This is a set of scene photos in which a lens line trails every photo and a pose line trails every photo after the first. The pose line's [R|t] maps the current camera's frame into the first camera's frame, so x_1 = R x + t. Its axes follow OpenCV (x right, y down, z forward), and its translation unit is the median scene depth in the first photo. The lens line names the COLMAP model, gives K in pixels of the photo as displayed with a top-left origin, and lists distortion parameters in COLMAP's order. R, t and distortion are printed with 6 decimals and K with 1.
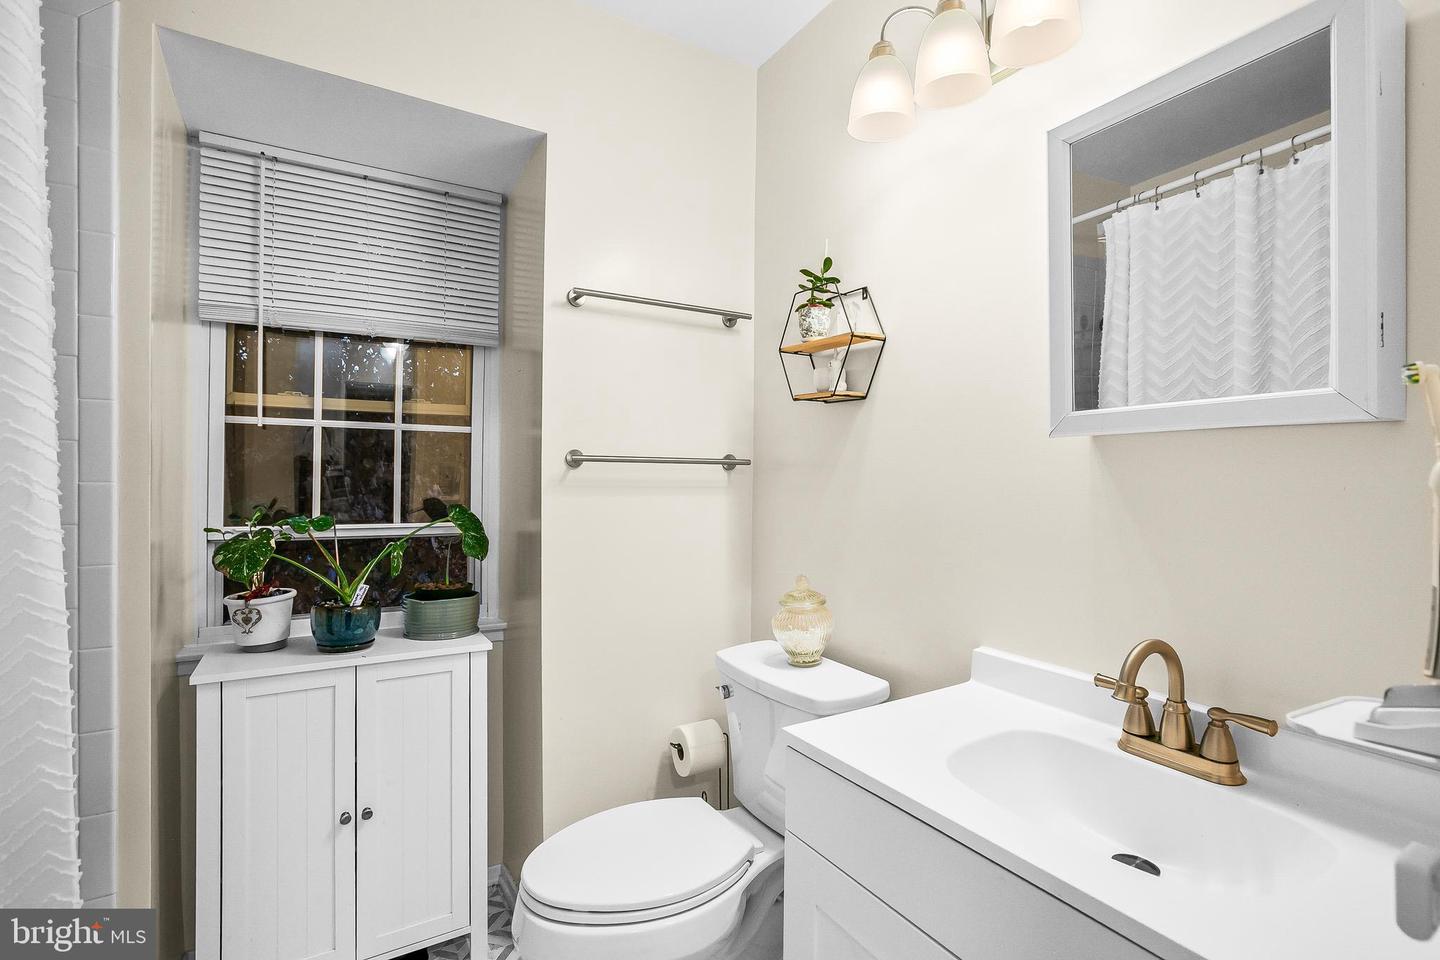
lens RADIAL K [[670.2, 0, 725.6], [0, 670.2, 473.5], [0, 0, 1]] dist [-0.037214, 0.017026]
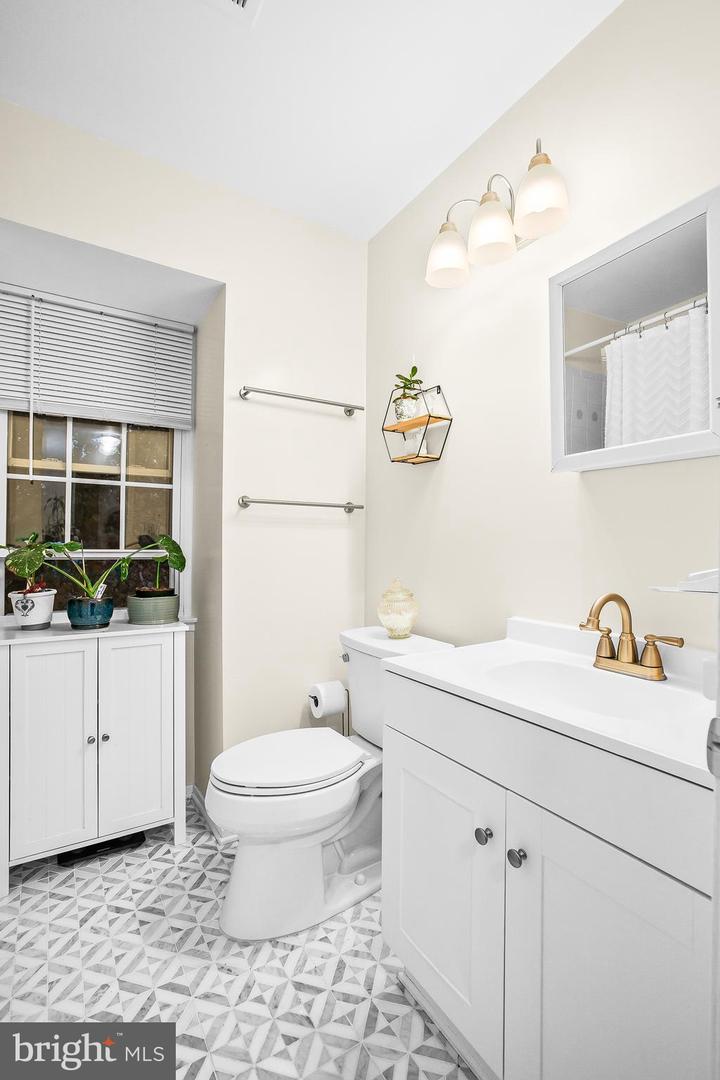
lens RADIAL K [[502.6, 0, 356.3], [0, 502.6, 547.6], [0, 0, 1]] dist [-0.037214, 0.017026]
pose [[0.999933, -0.002243, 0.011339, 0.009421], [0.002282, 0.999991, -0.003448, 0.084694], [-0.011332, 0.003474, 0.999930, -0.116529]]
